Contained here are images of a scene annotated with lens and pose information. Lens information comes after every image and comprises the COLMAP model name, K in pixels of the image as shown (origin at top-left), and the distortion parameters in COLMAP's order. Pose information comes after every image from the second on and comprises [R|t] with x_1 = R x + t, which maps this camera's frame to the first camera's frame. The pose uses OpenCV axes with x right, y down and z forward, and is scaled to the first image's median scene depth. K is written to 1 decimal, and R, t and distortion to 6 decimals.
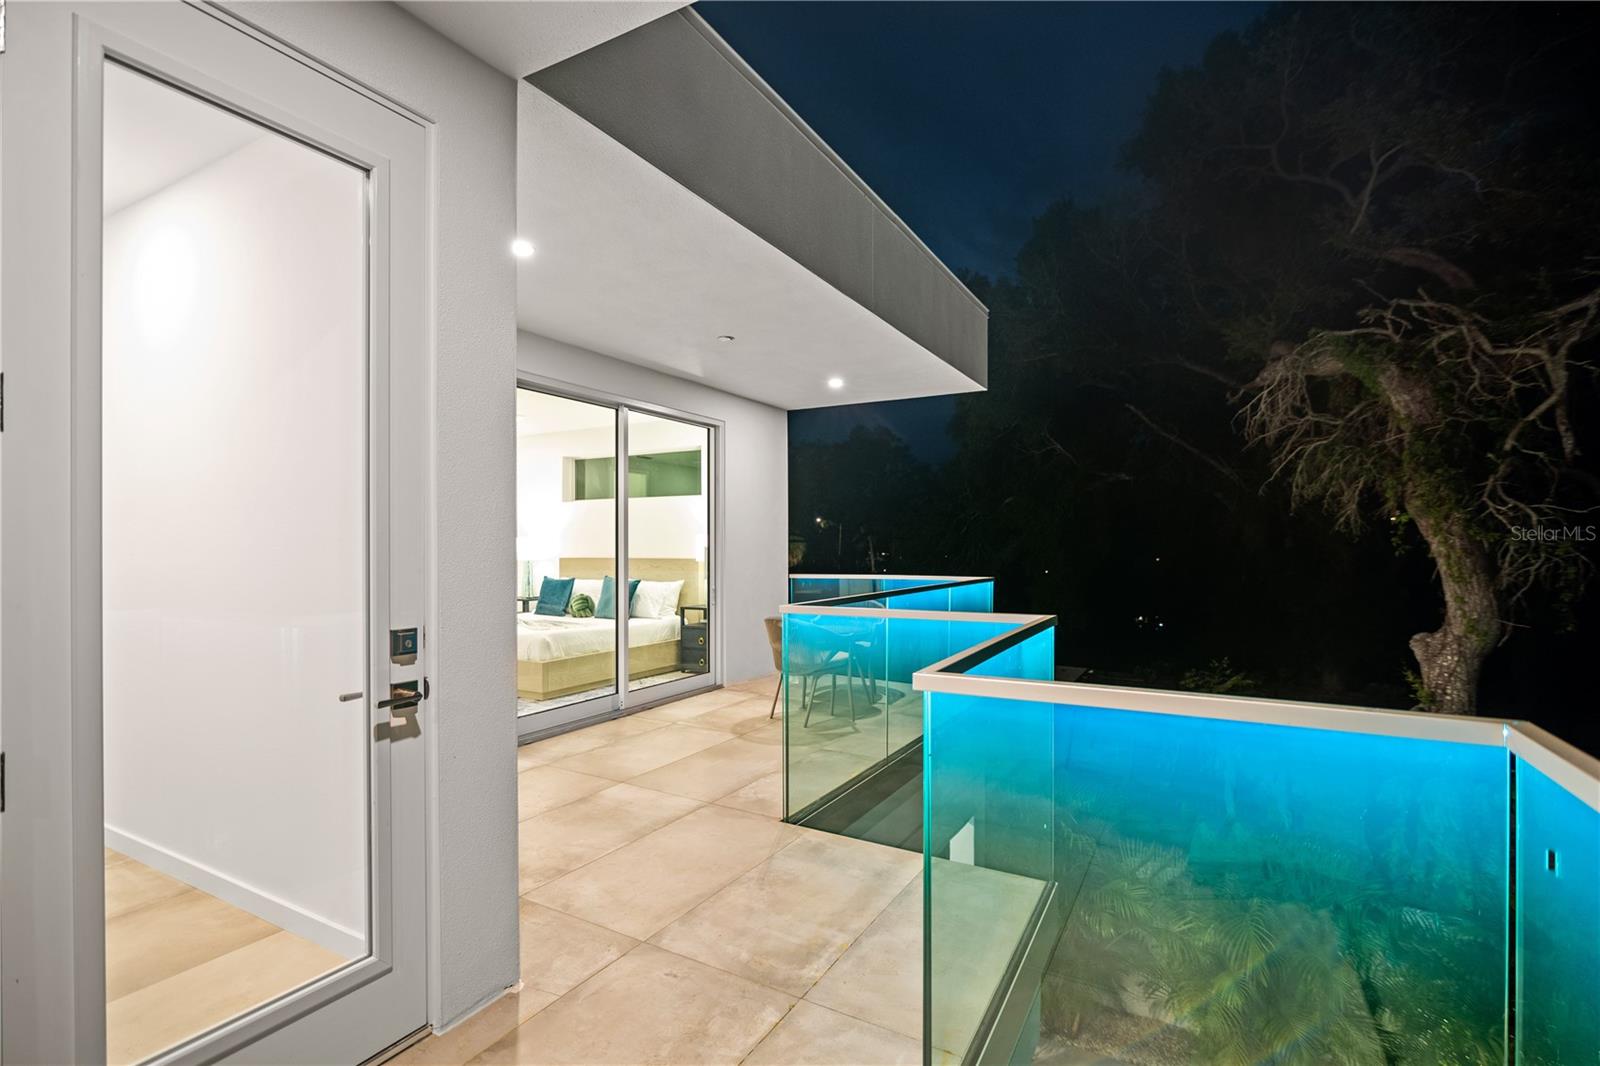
lens RADIAL K [[735.9, 0, 817.2], [0, 735.9, 537.8], [0, 0, 1]] dist [-0.000584, 0.000249]
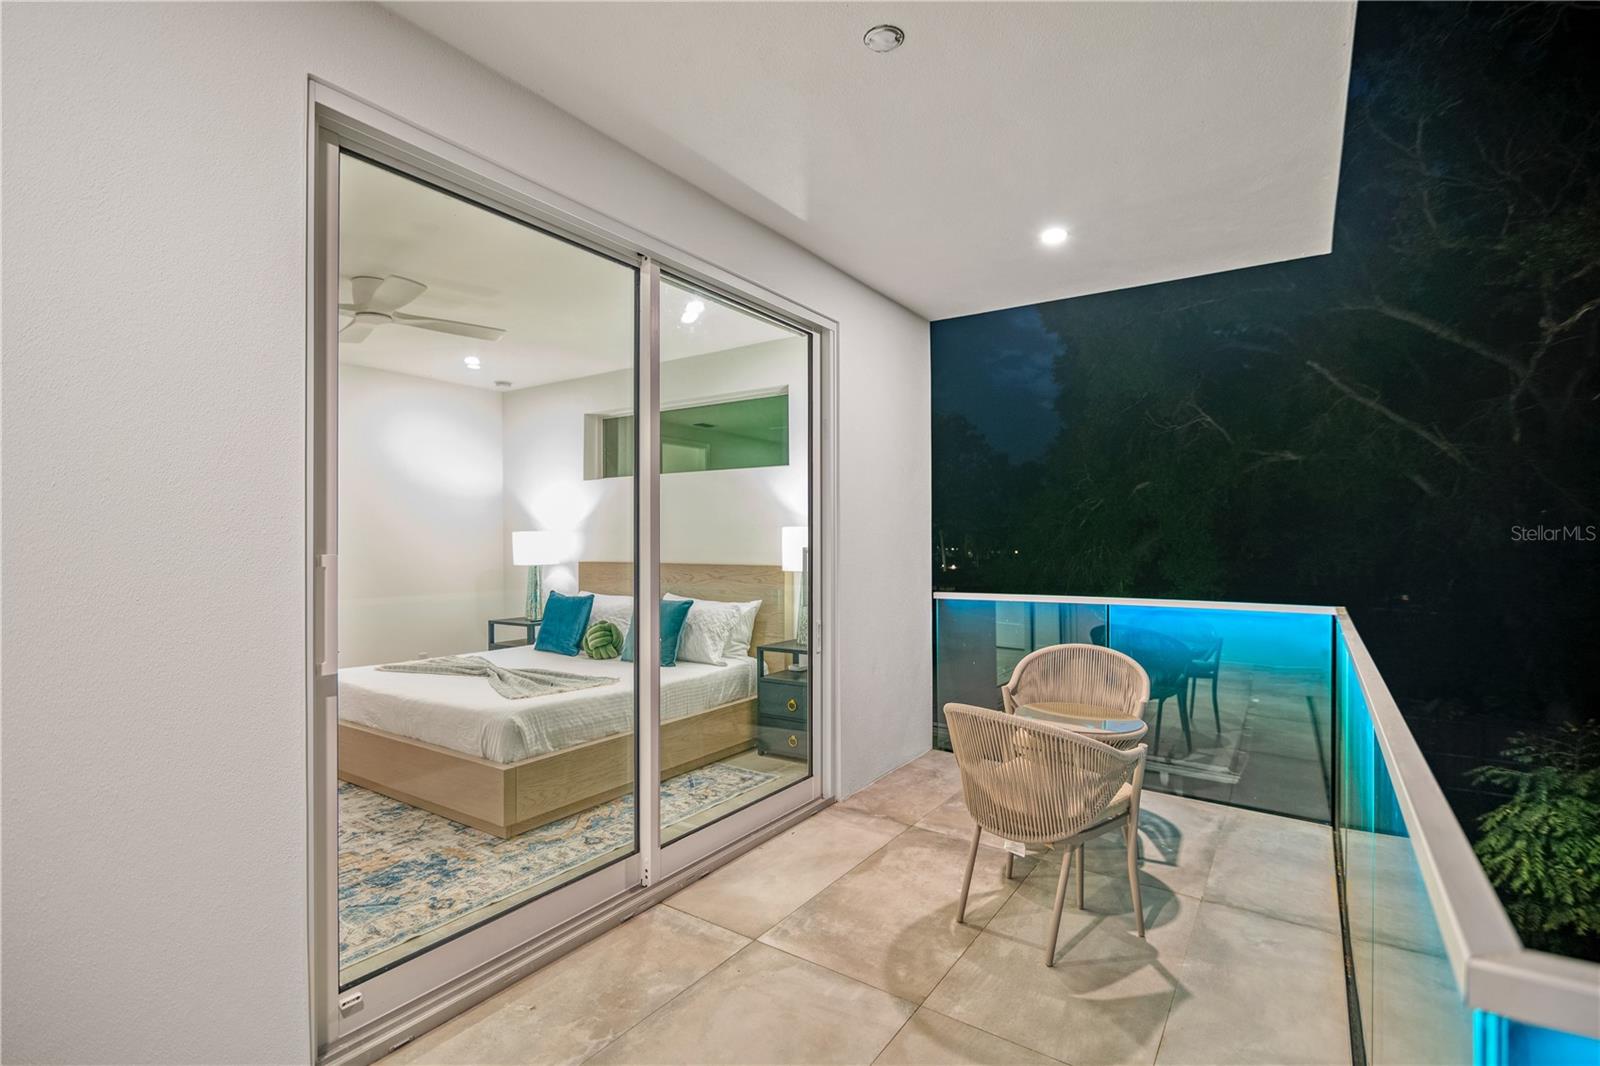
lens RADIAL K [[735.9, 0, 794.9], [0, 735.9, 536.5], [0, 0, 1]] dist [-0.000584, 0.000249]
pose [[0.993494, 0.000176, -0.113886, -0.083531], [0.000507, 0.999982, 0.005968, -0.000231], [0.113885, -0.005987, 0.993476, 0.392218]]
